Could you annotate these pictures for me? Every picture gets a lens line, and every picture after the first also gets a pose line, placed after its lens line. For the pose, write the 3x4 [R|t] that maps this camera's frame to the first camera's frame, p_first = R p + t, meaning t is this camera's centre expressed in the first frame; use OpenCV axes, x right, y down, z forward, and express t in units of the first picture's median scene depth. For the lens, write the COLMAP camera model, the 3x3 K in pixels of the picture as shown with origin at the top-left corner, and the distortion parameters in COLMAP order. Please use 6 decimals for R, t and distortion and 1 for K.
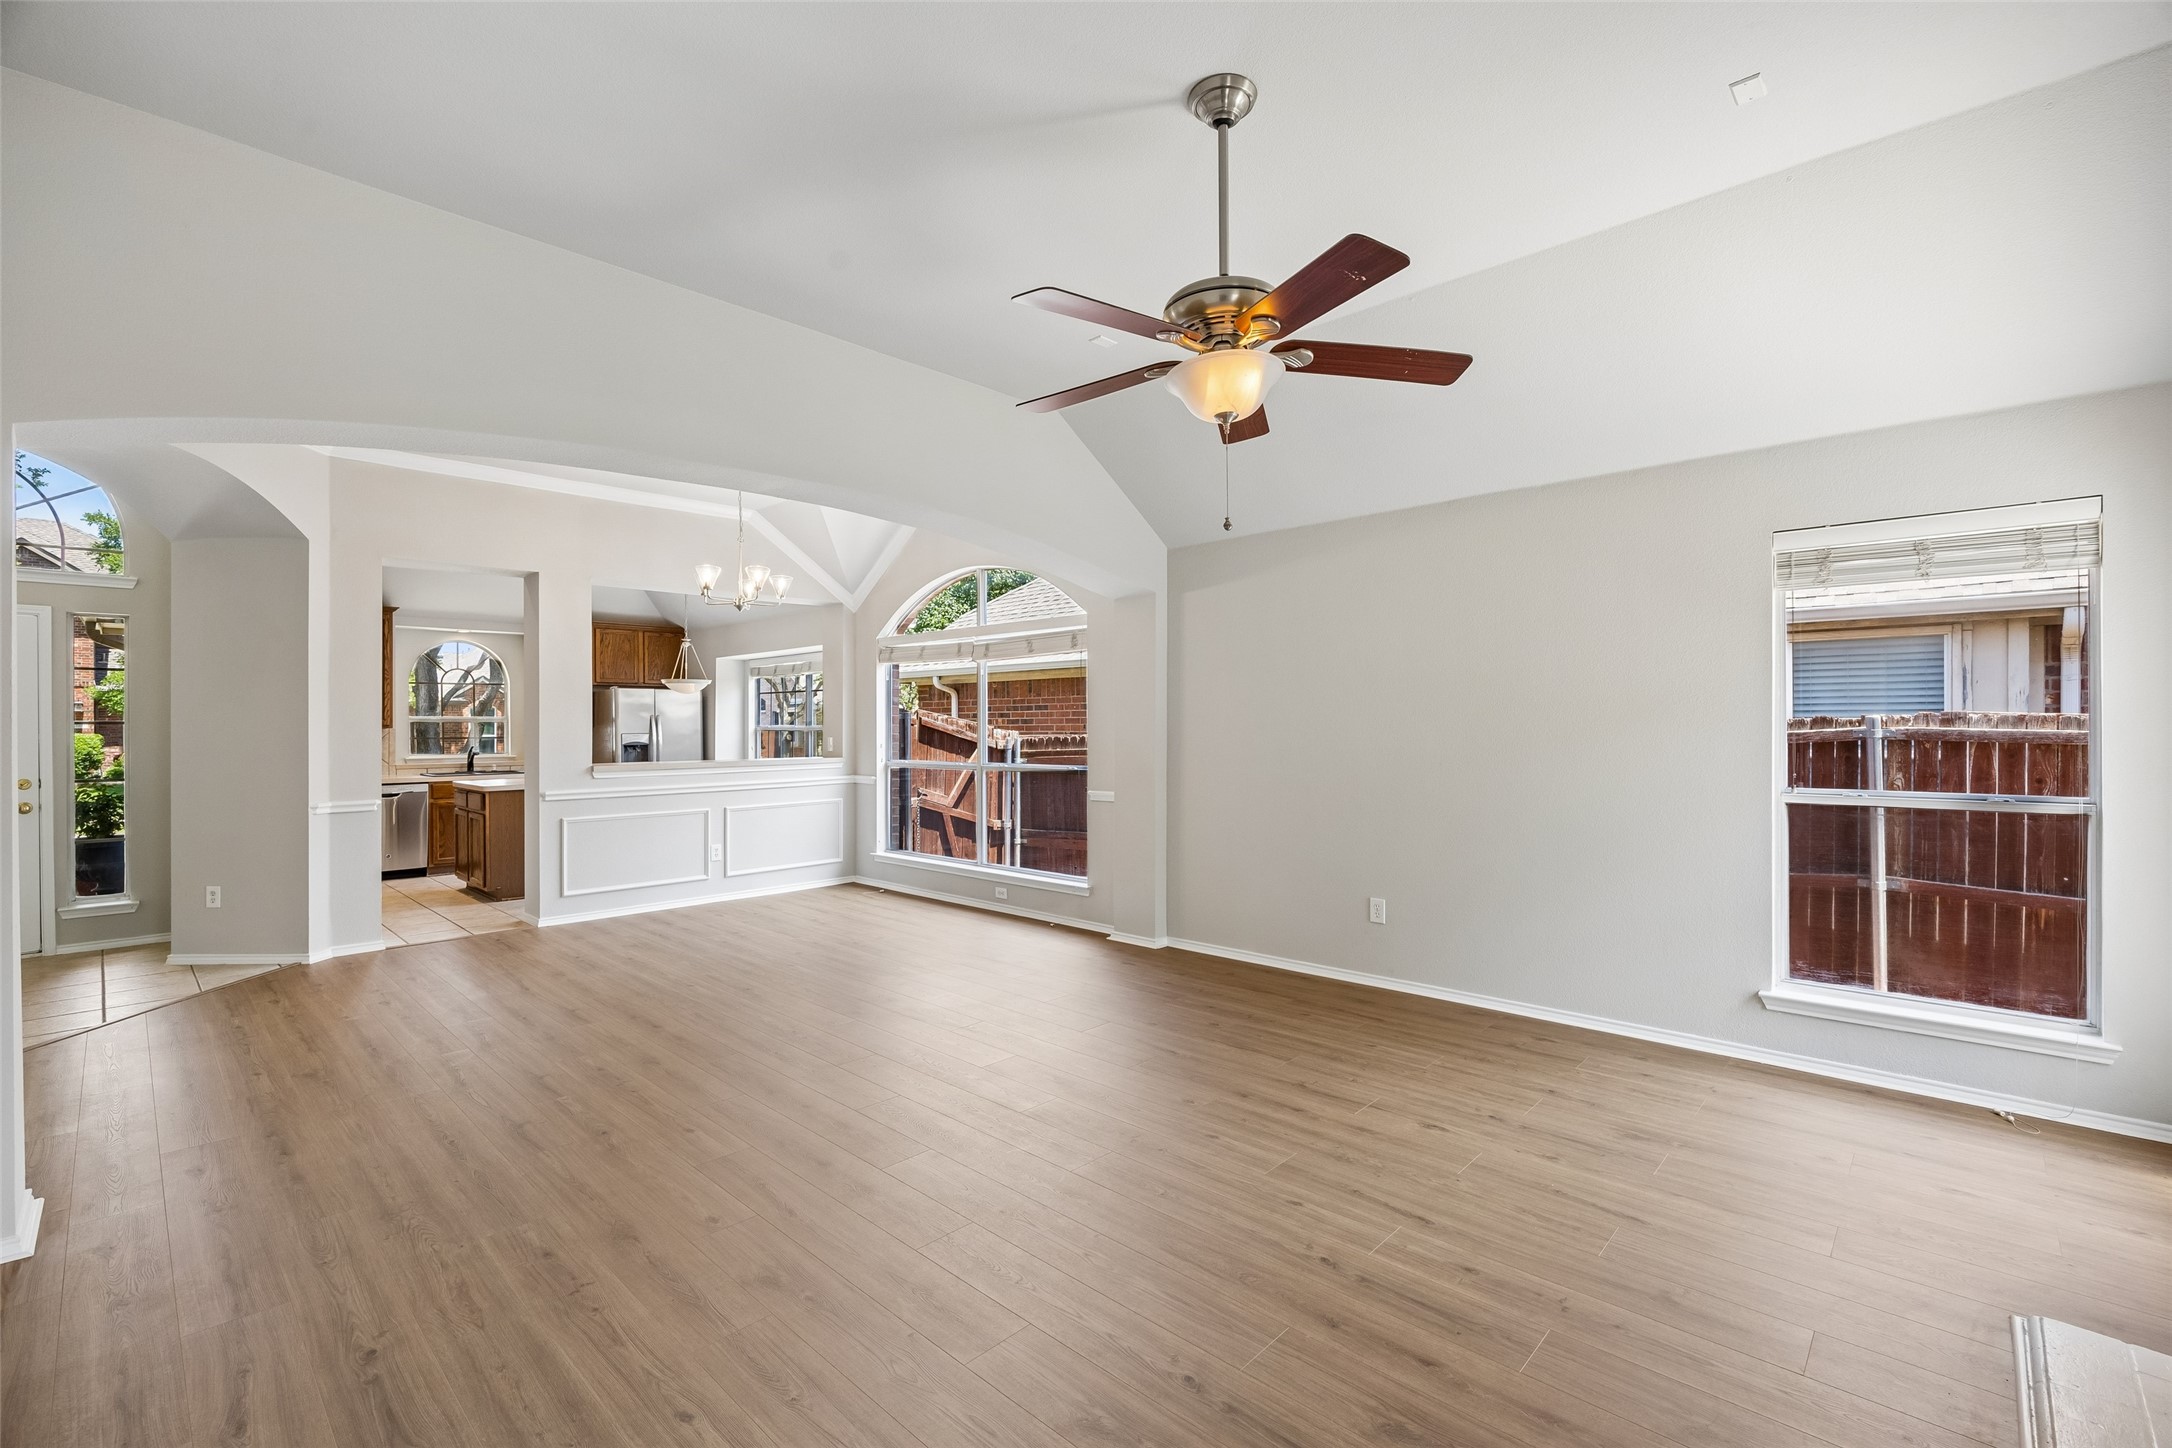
lens RADIAL K [[938.2, 0, 1057.7], [0, 938.2, 721.8], [0, 0, 1]] dist [-0.016110, 0.002018]
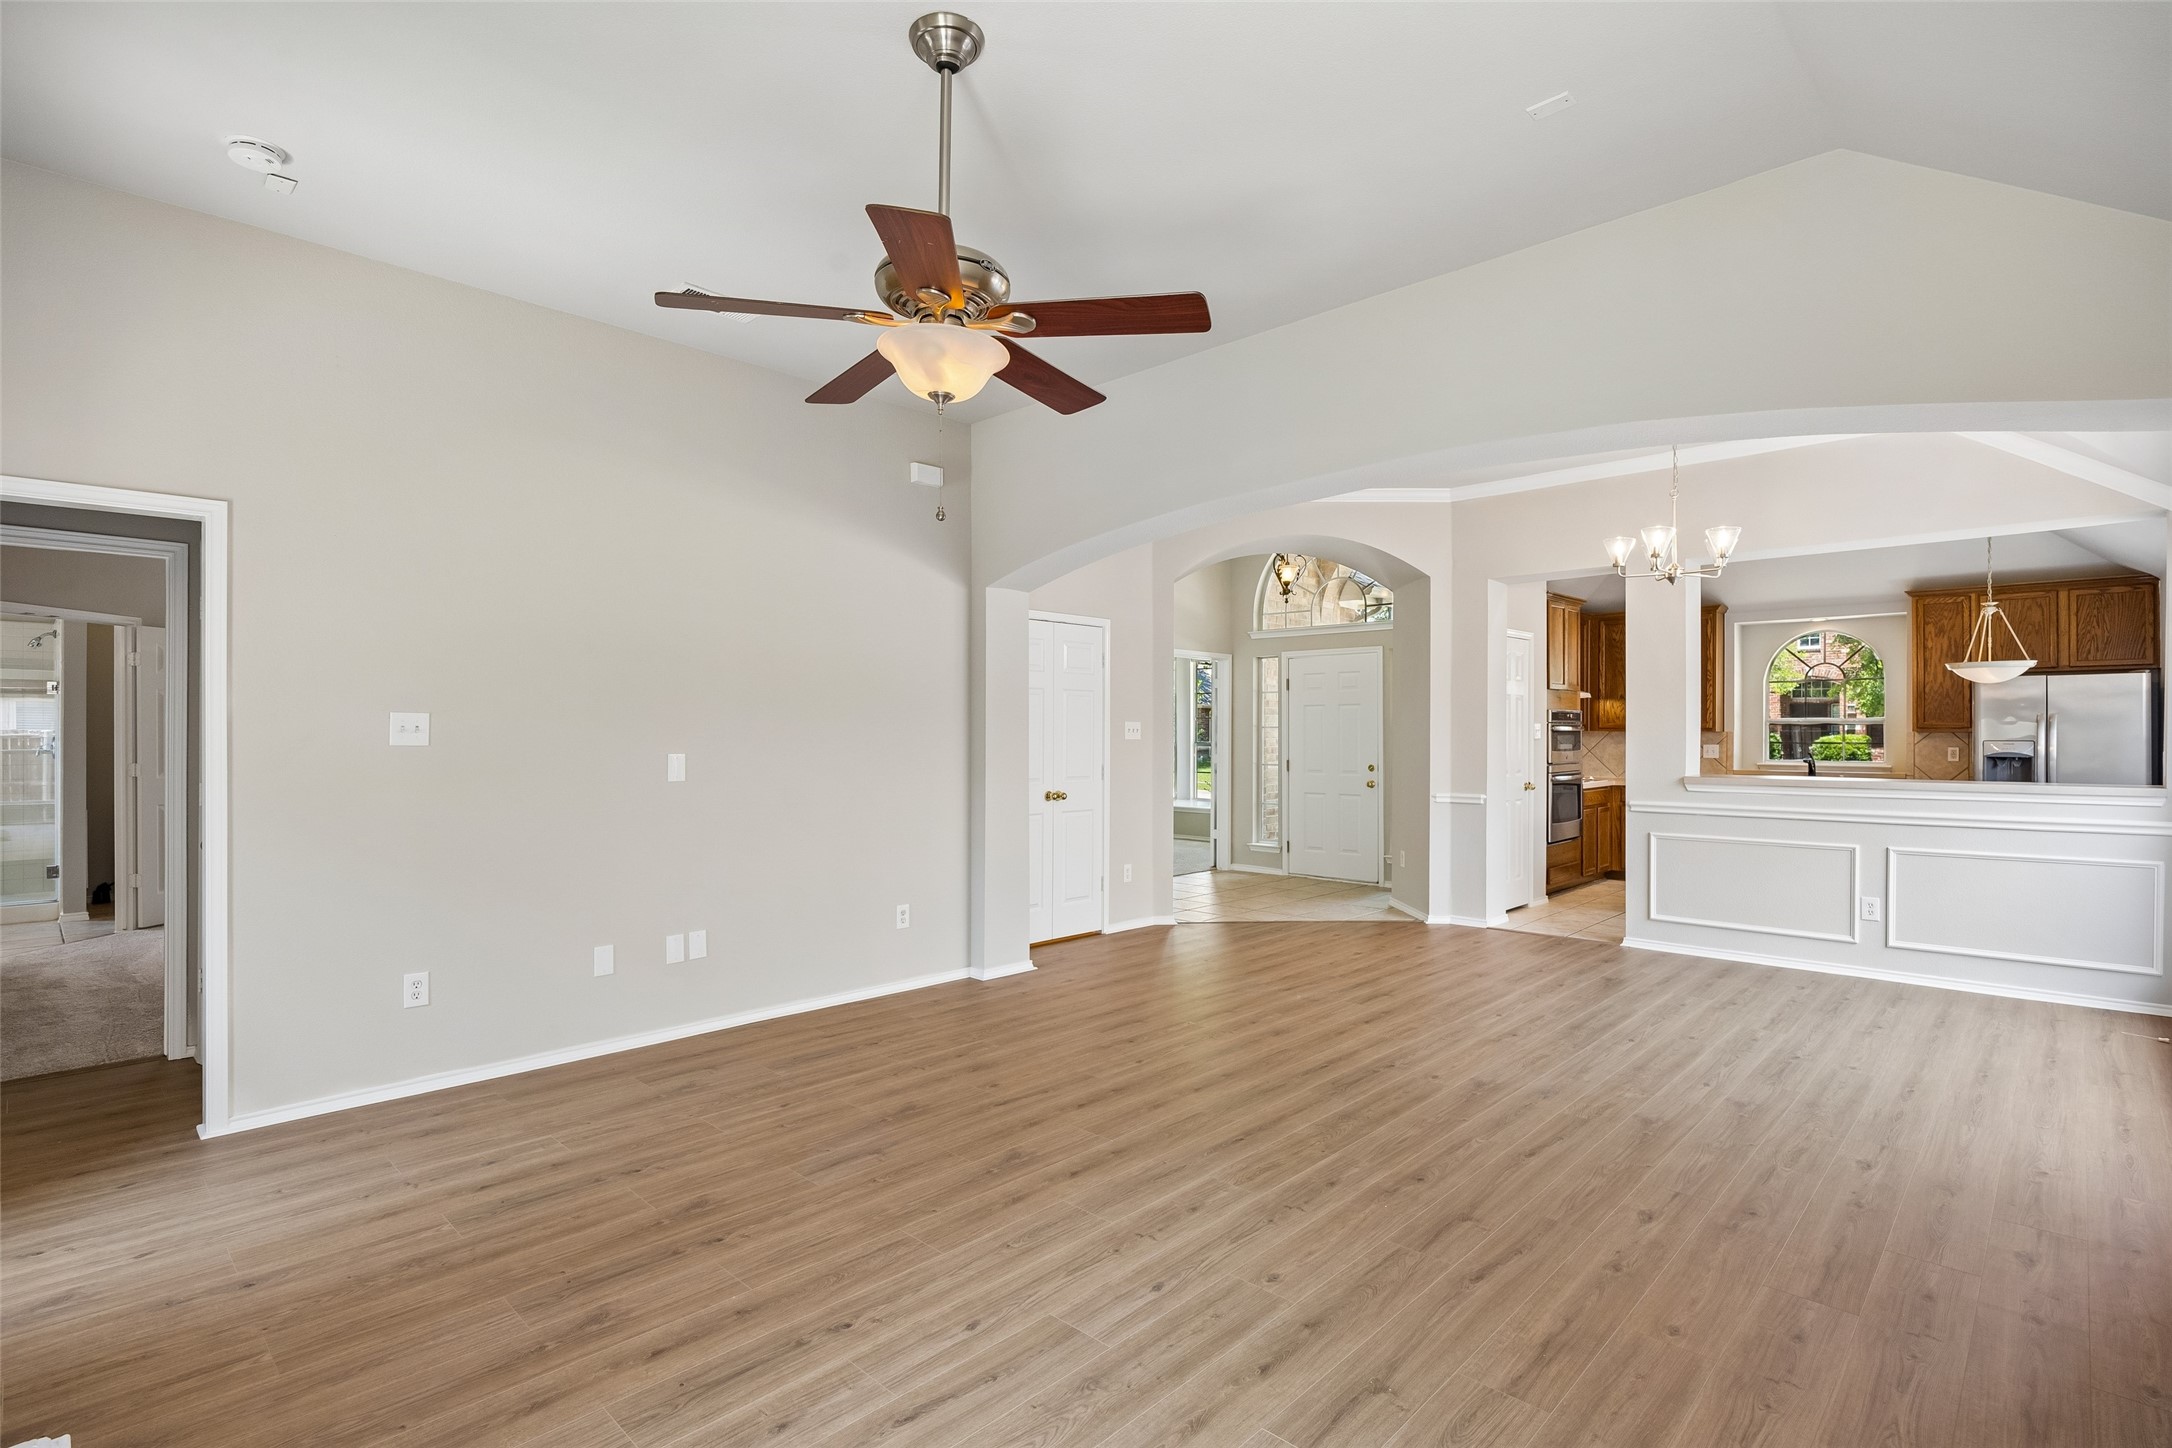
lens RADIAL K [[1018.2, 0, 1078.6], [0, 1018.2, 719.3], [0, 0, 1]] dist [-0.003857, 0.000009]
pose [[0.017287, -0.006721, -0.999828, 0.683488], [0.004160, 0.999969, -0.006650, -0.003974], [0.999842, -0.004045, 0.017315, 0.643789]]
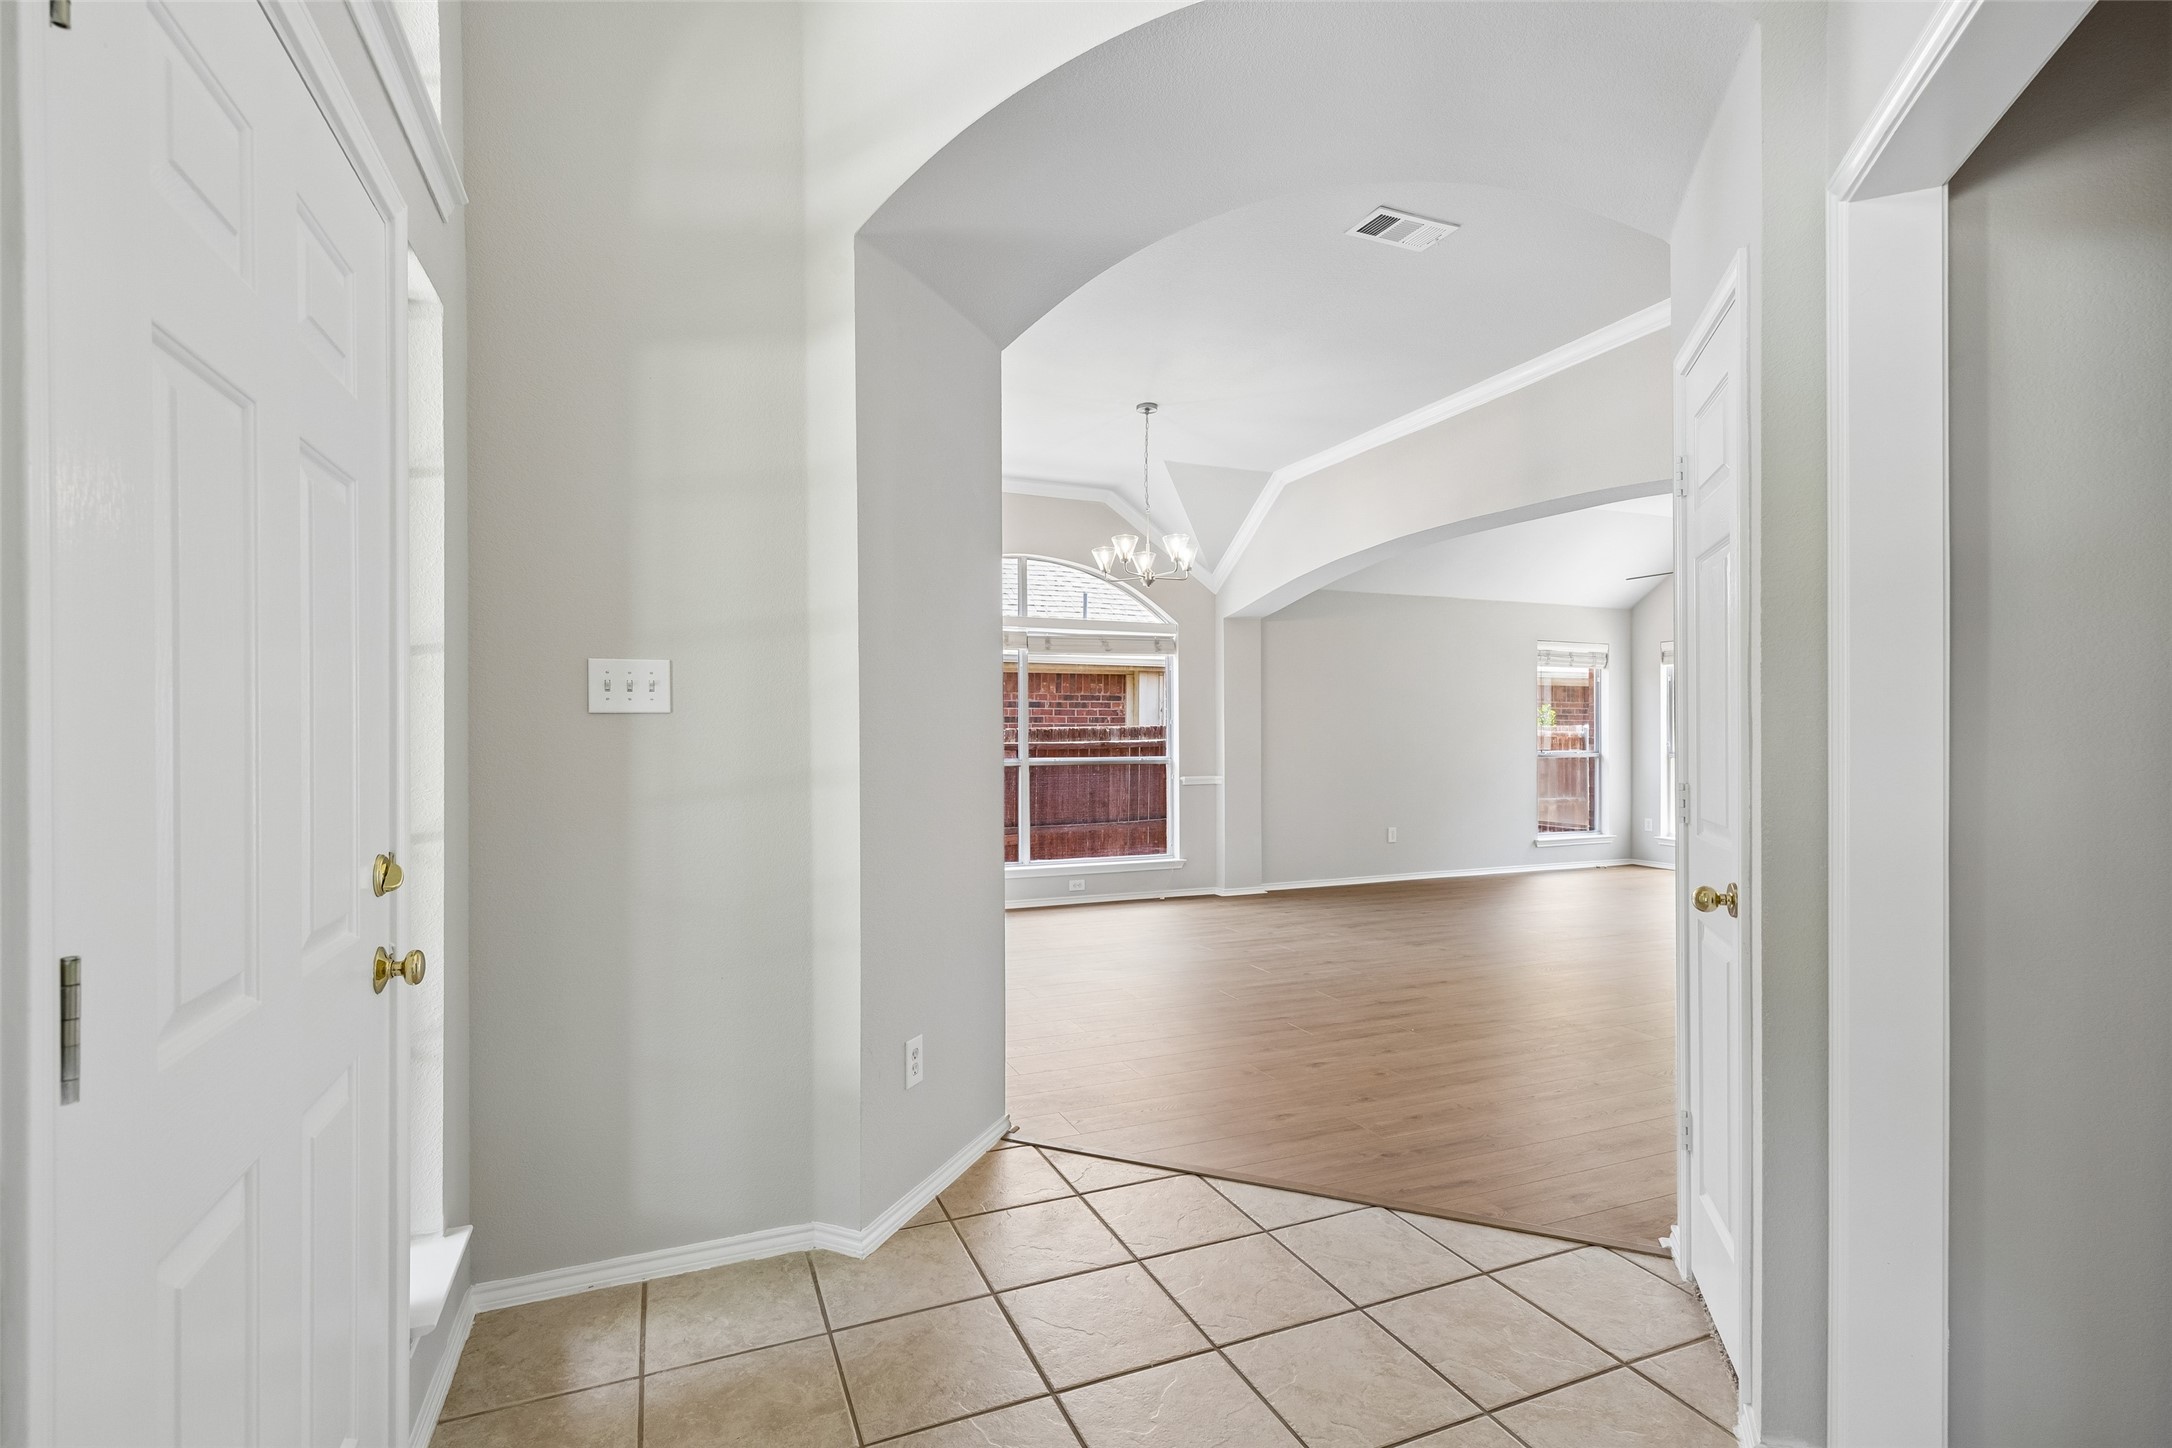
lens RADIAL K [[1018.2, 0, 1087.5], [0, 1018.2, 726.8], [0, 0, 1]] dist [-0.003857, 0.000009]
pose [[0.382511, 0.007741, 0.923919, -1.661756], [-0.006877, 0.999961, -0.005531, 0.026932], [-0.923925, -0.004238, 0.382549, 0.885800]]
